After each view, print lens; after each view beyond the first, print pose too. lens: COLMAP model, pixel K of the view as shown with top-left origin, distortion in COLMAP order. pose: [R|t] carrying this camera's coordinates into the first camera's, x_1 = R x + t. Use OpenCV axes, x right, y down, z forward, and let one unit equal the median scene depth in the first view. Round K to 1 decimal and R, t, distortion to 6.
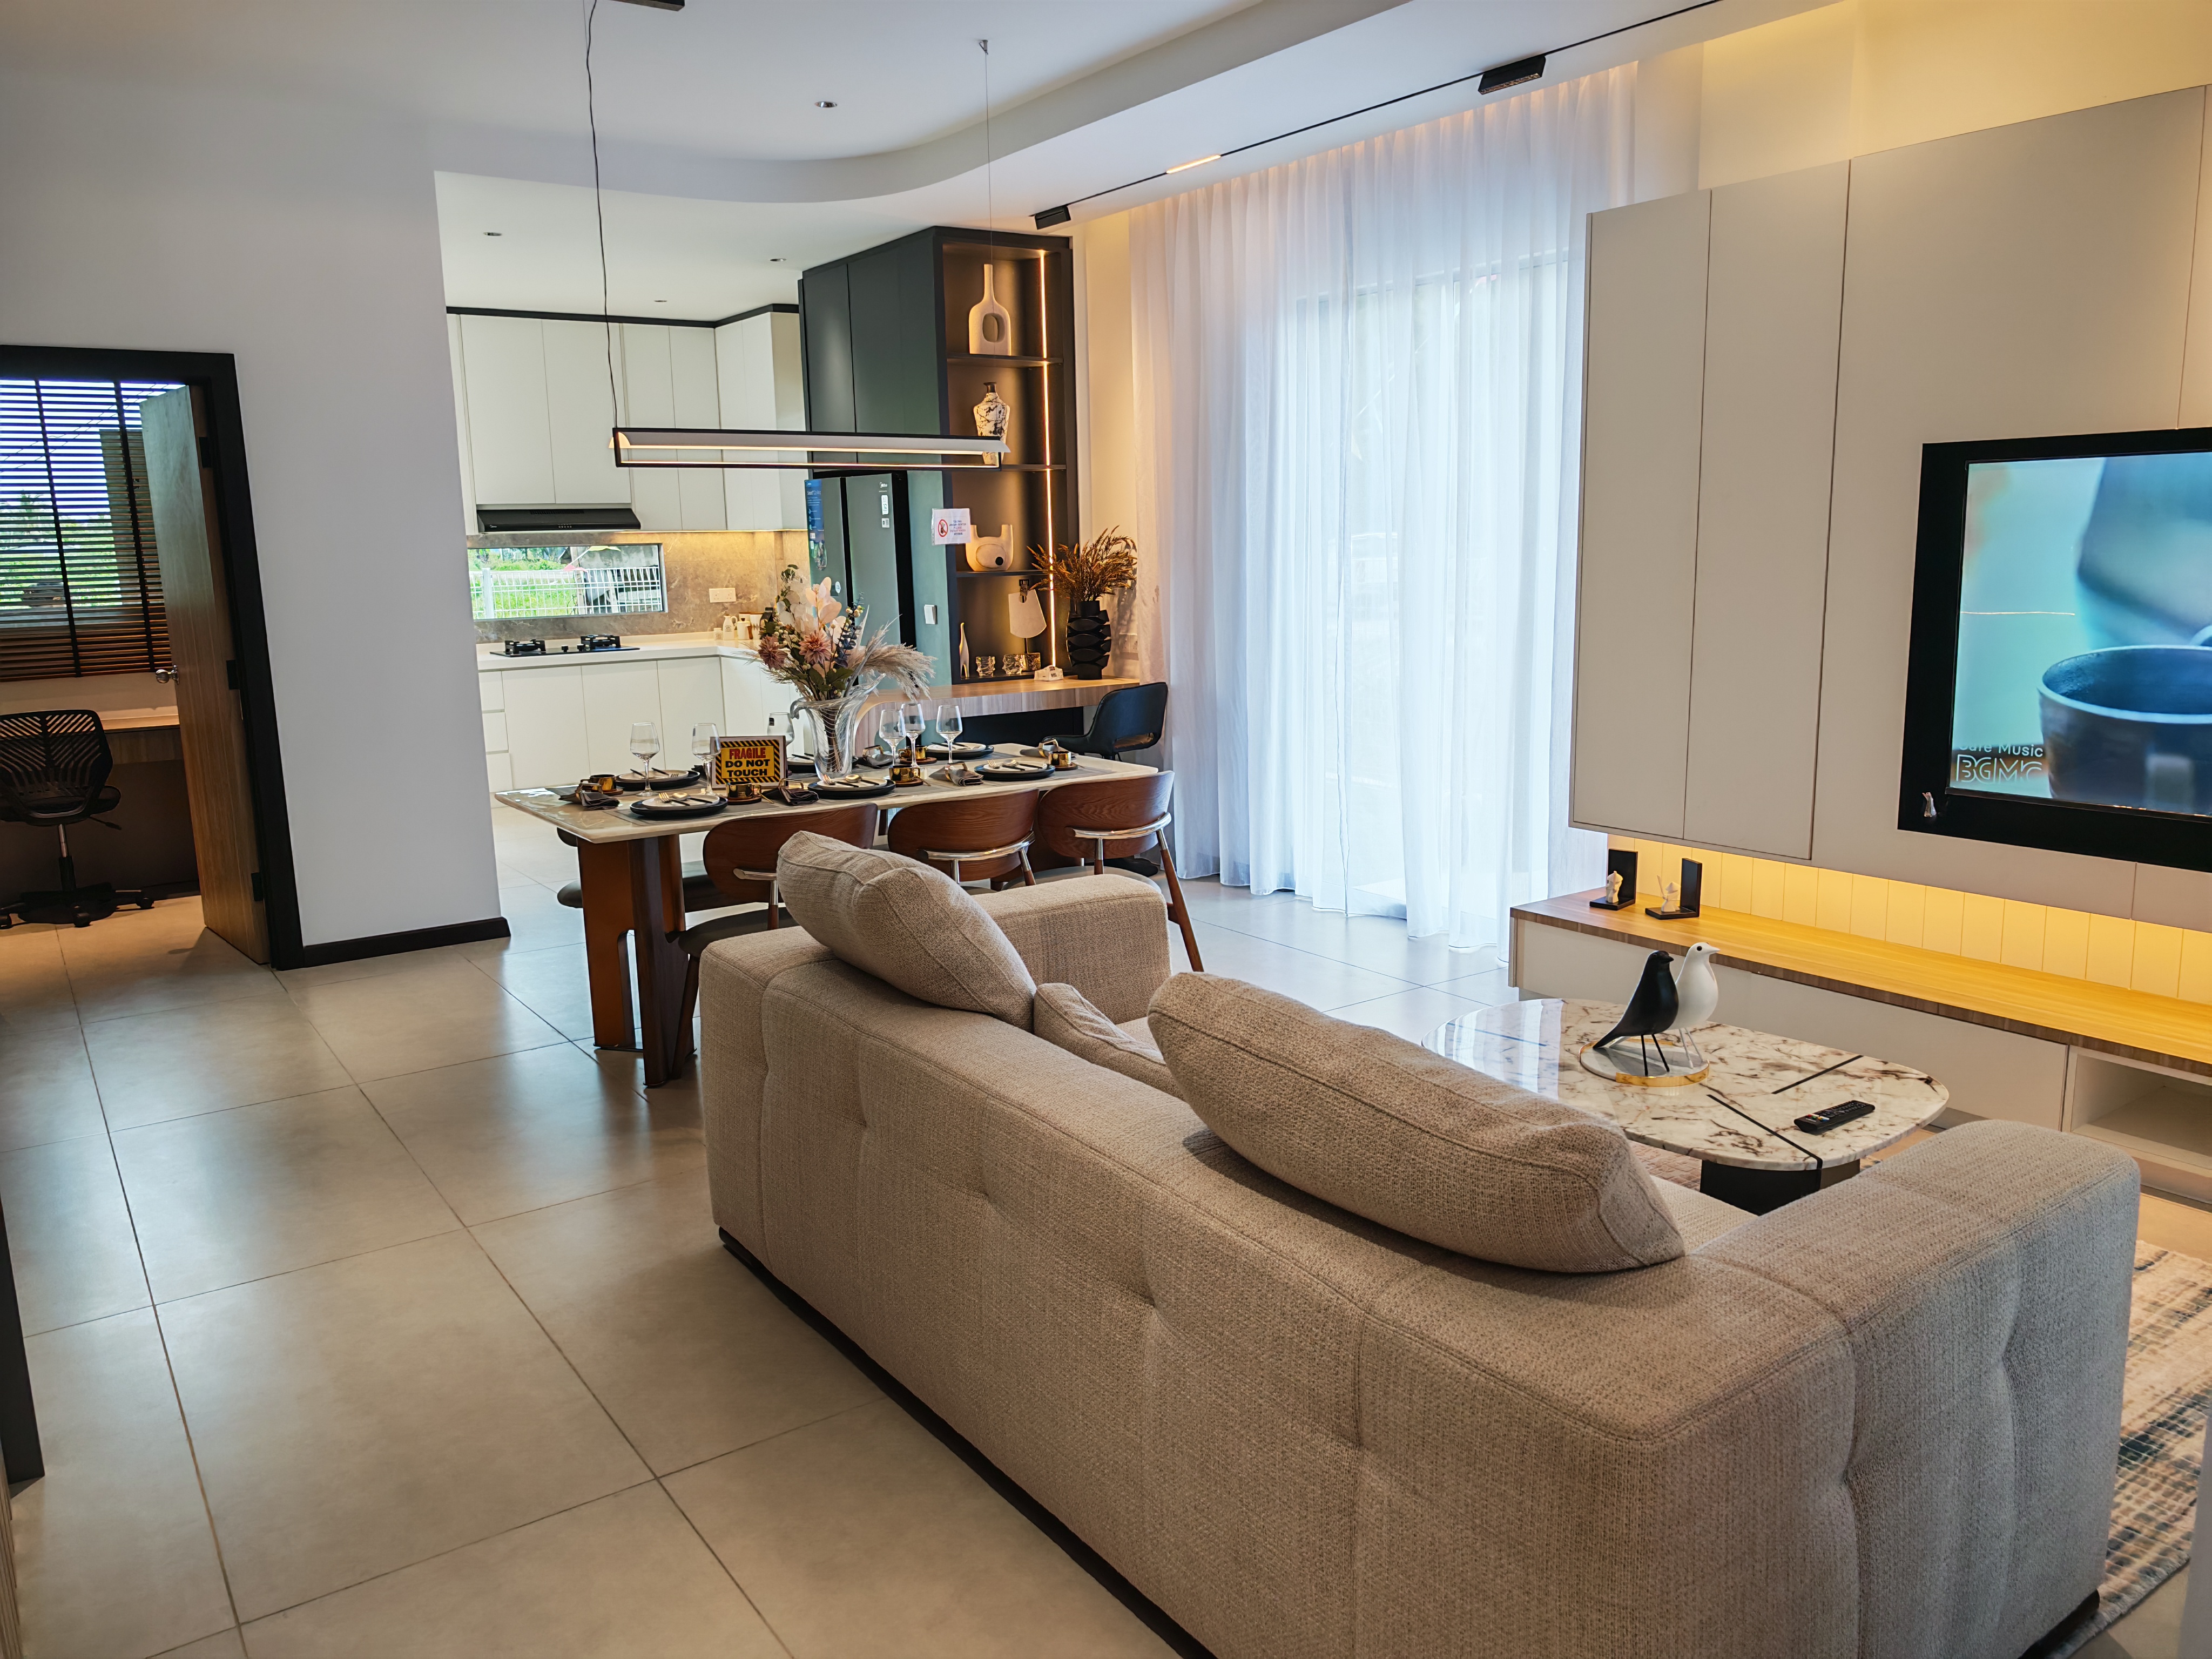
lens RADIAL K [[1584.3, 0, 1108.9], [0, 1584.3, 835.5], [0, 0, 1]] dist [0.008369, 0.000542]
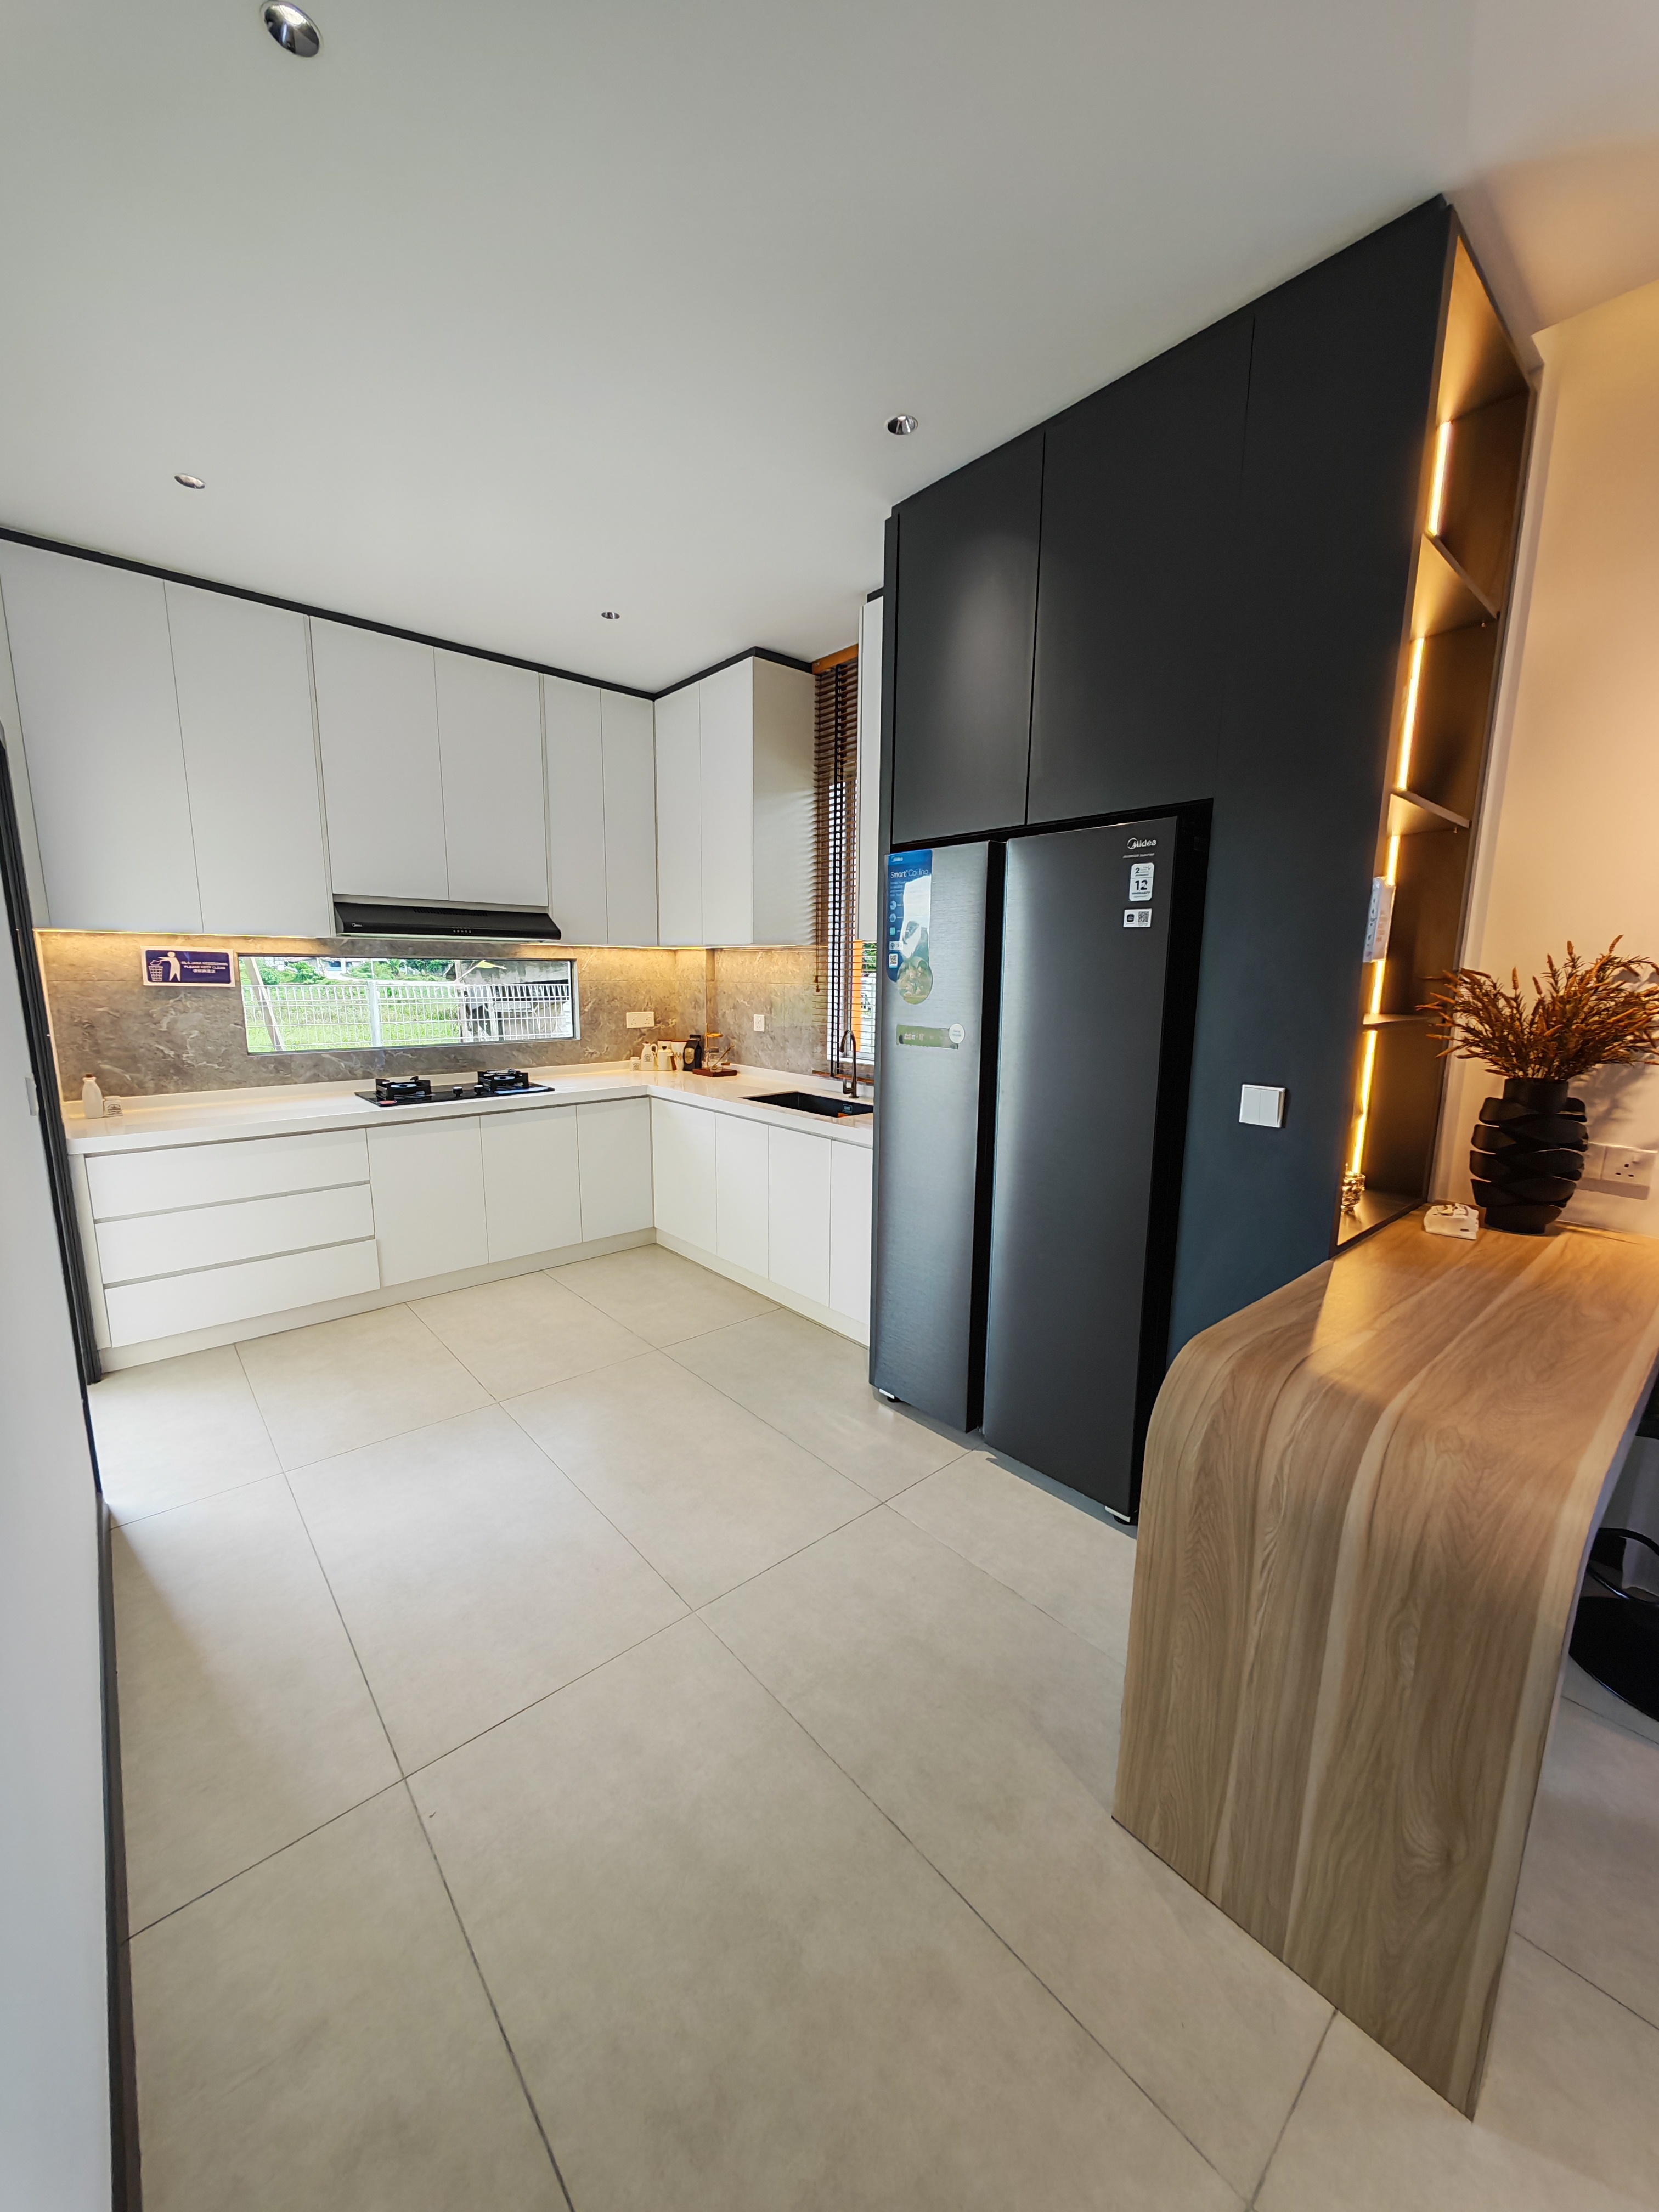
lens RADIAL K [[830.7, 0, 823.7], [0, 830.7, 1102.3], [0, 0, 1]] dist [-0.001260, -0.000025]
pose [[0.994705, 0.010065, 0.102278, -0.201976], [-0.006879, 0.999482, -0.031454, -0.098059], [-0.102542, 0.030583, 0.994258, 0.566994]]
